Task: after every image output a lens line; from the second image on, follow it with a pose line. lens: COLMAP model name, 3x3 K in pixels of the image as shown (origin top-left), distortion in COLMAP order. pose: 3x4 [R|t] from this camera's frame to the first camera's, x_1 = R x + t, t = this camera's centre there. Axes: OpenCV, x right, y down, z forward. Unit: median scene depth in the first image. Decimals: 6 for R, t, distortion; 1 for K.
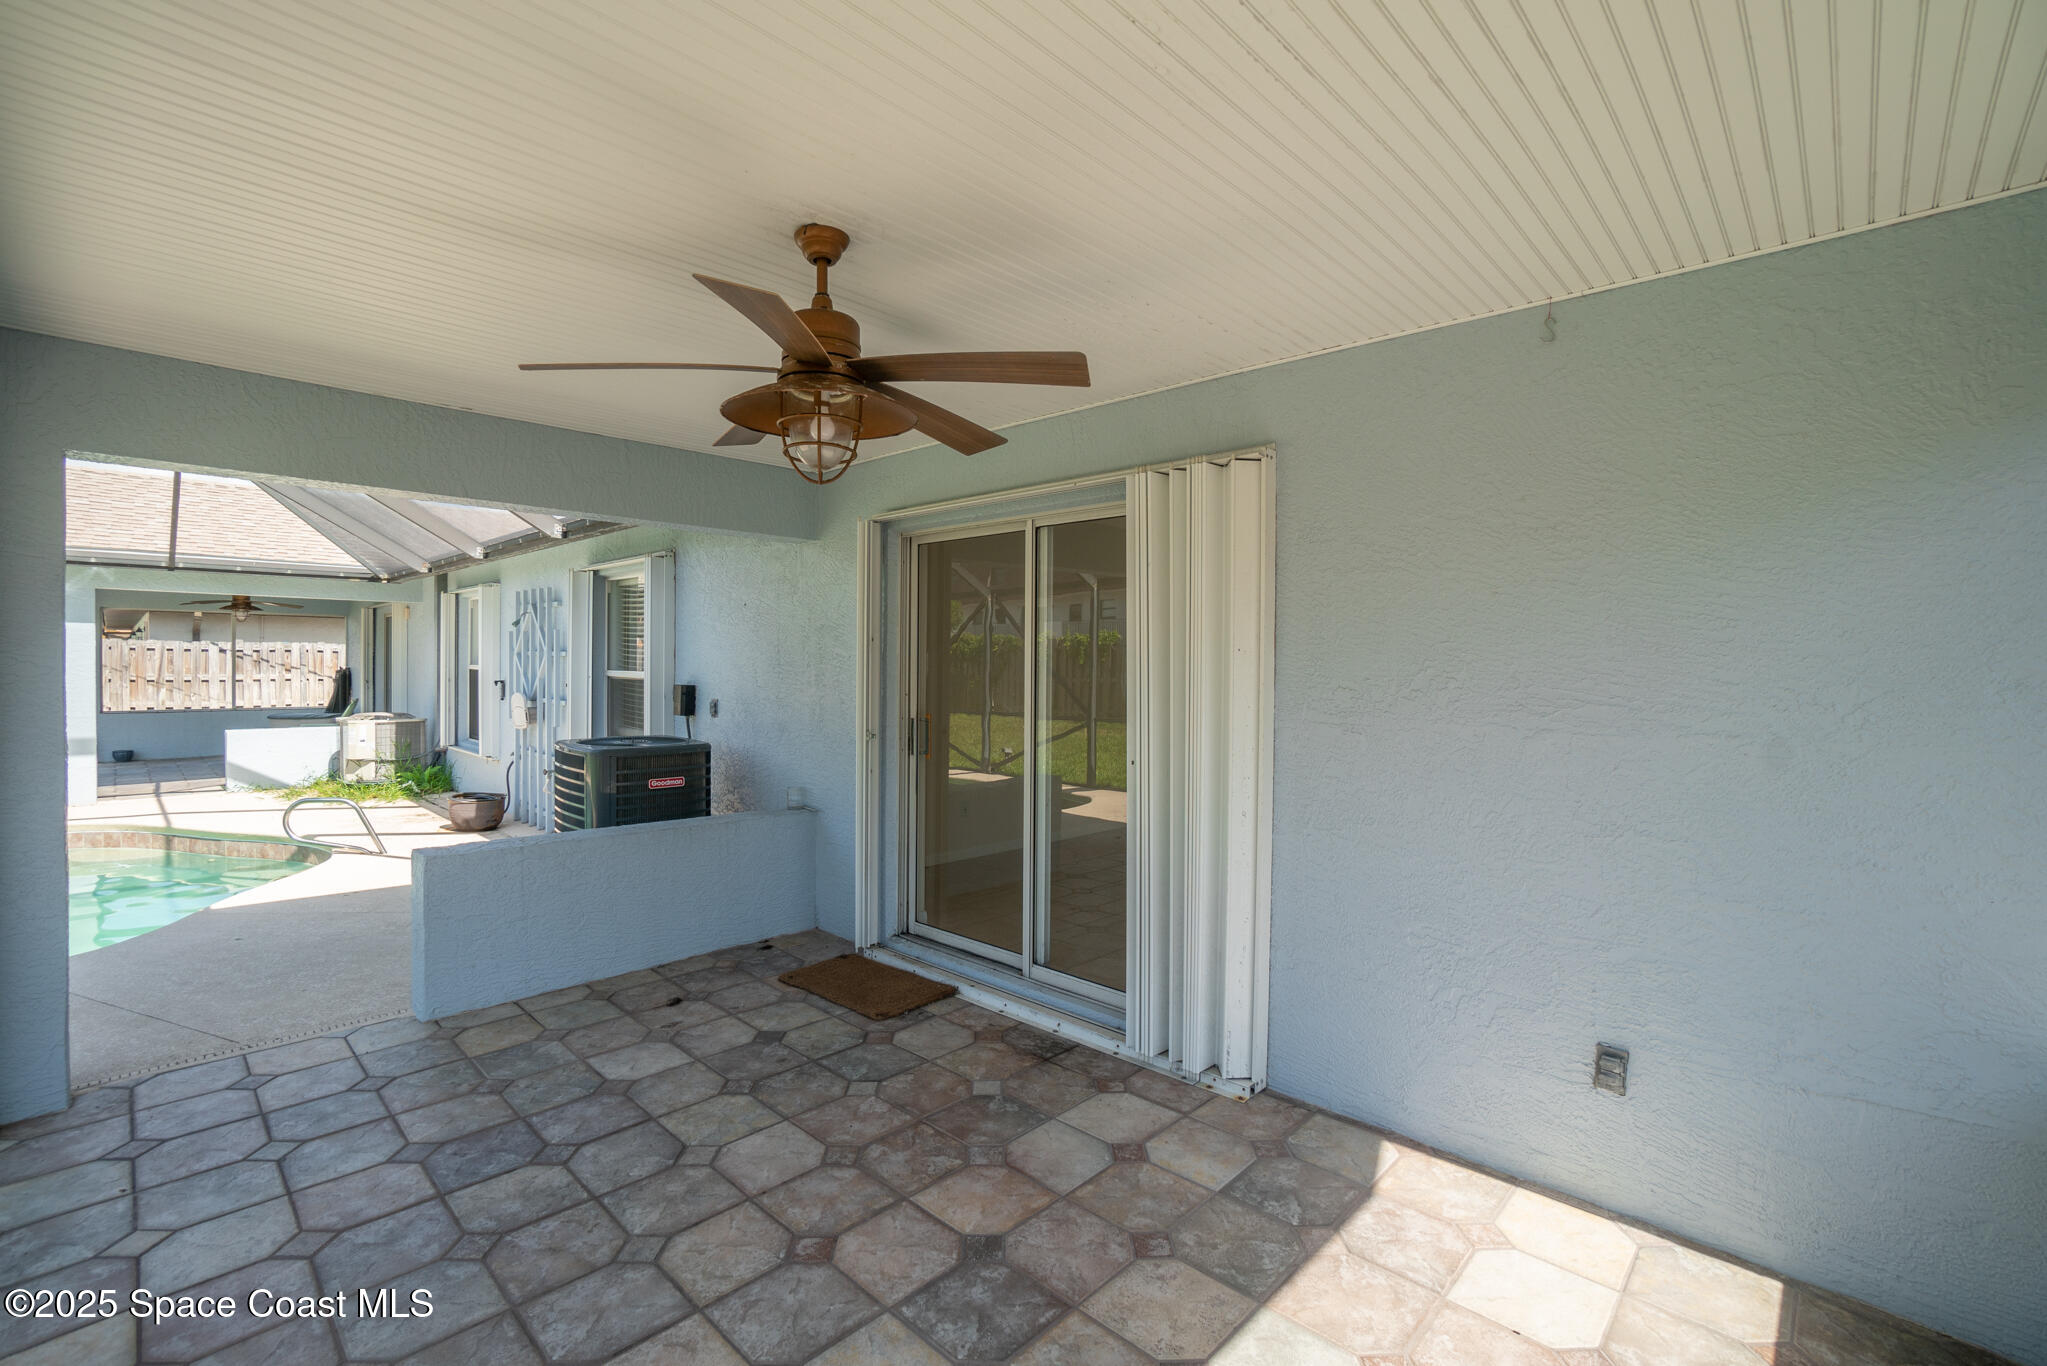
lens RADIAL K [[896.1, 0, 964.4], [0, 896.1, 677.5], [0, 0, 1]] dist [-0.001213, 0.000184]
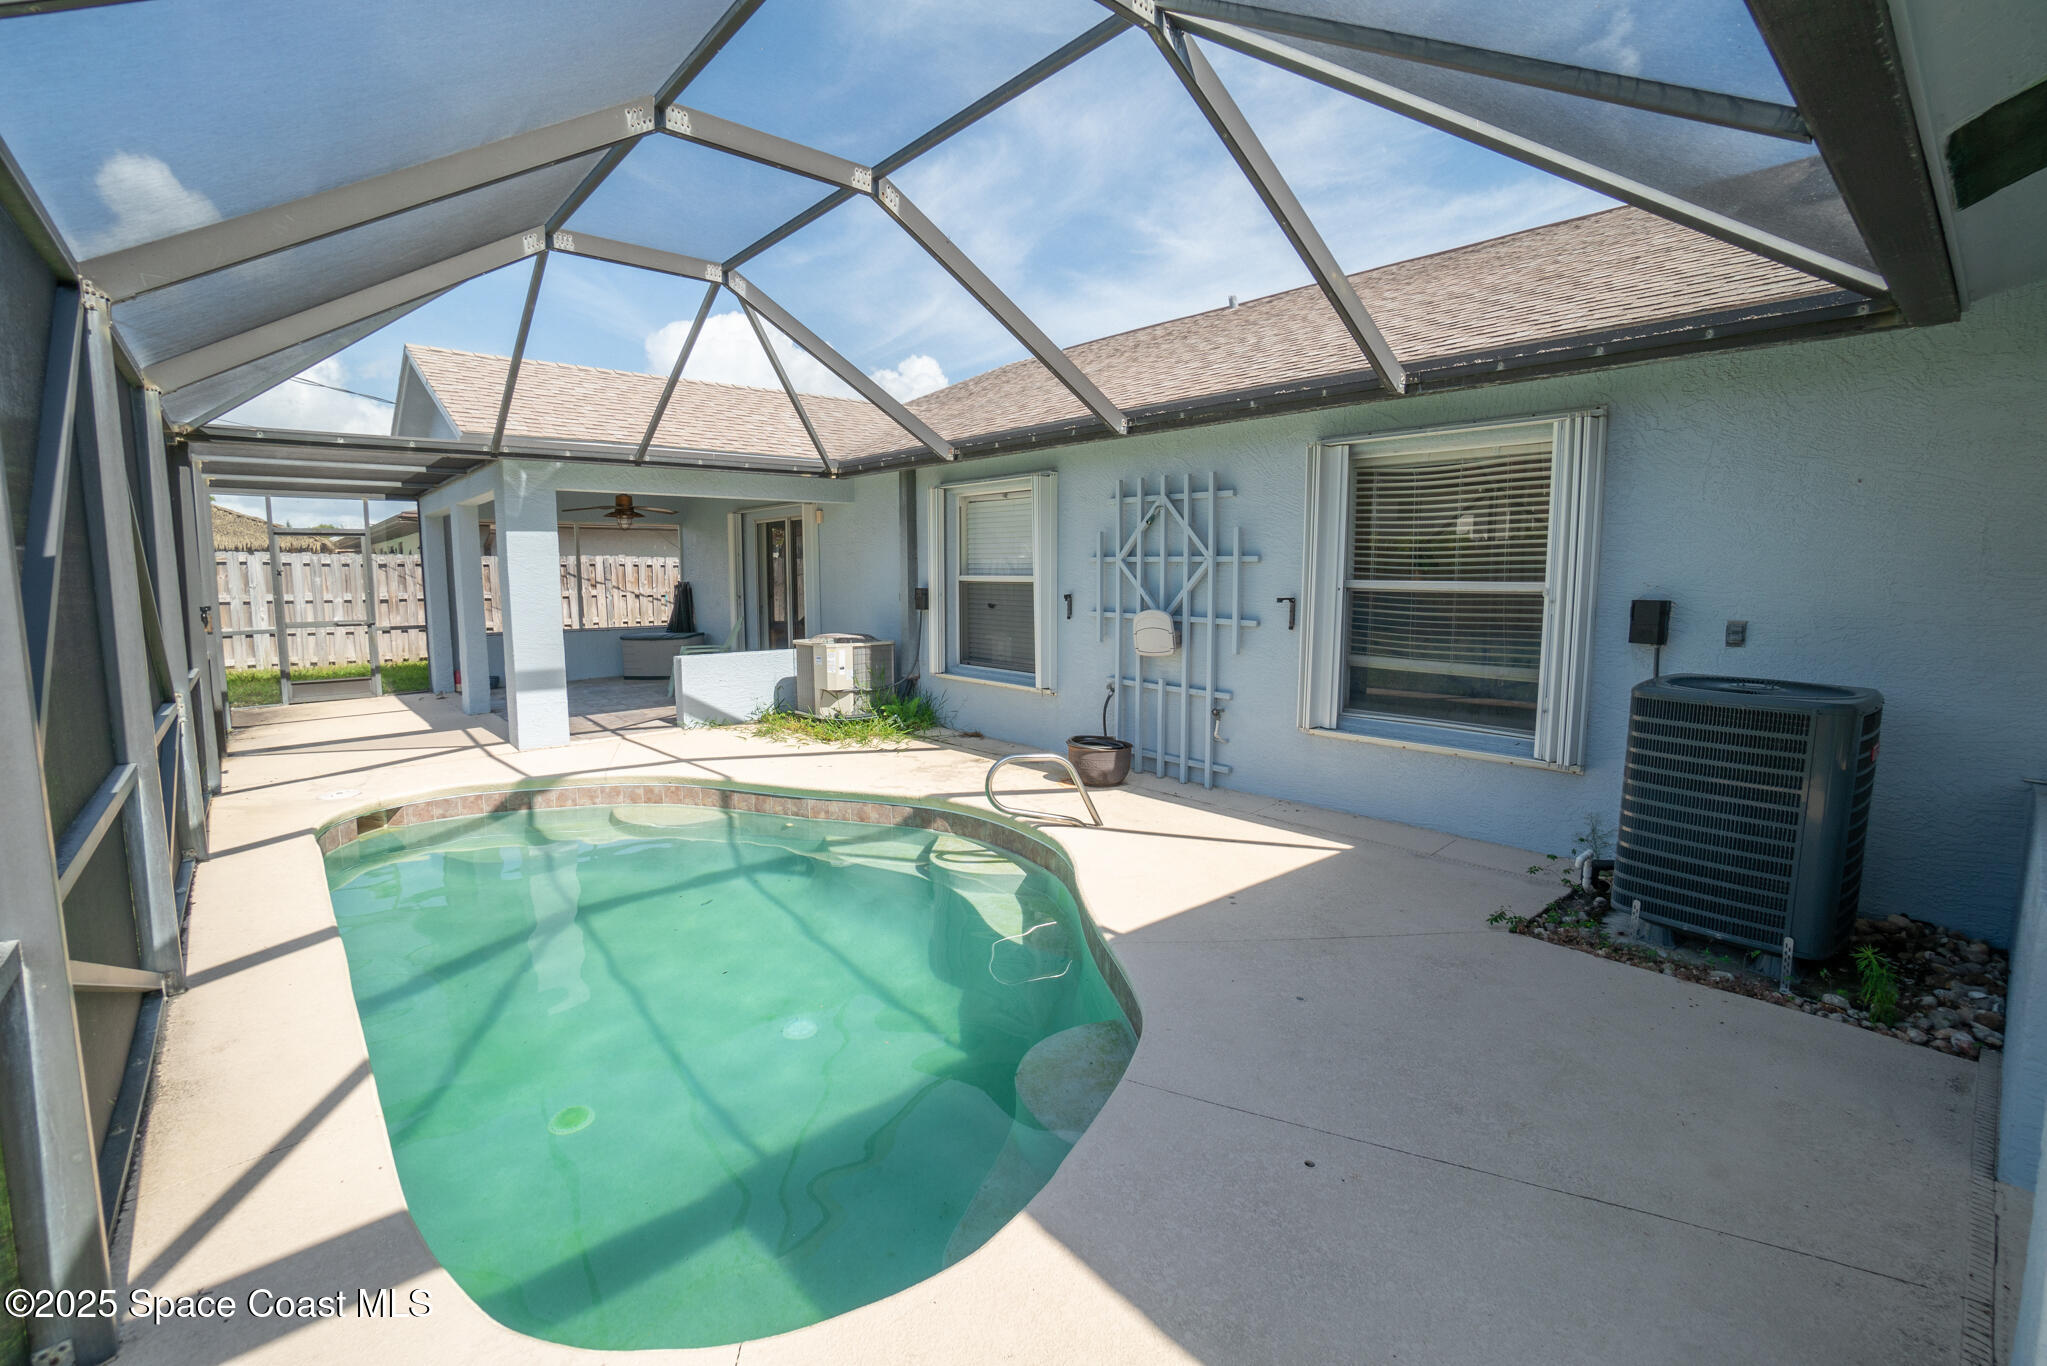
lens RADIAL K [[903.9, 0, 1021.6], [0, 903.9, 648.0], [0, 0, 1]] dist [-0.056628, 0.000024]
pose [[0.998586, -0.006581, -0.052750, -0.494232], [0.010129, 0.997684, 0.067266, -0.002905], [0.052185, -0.067705, 0.996340, 0.185532]]
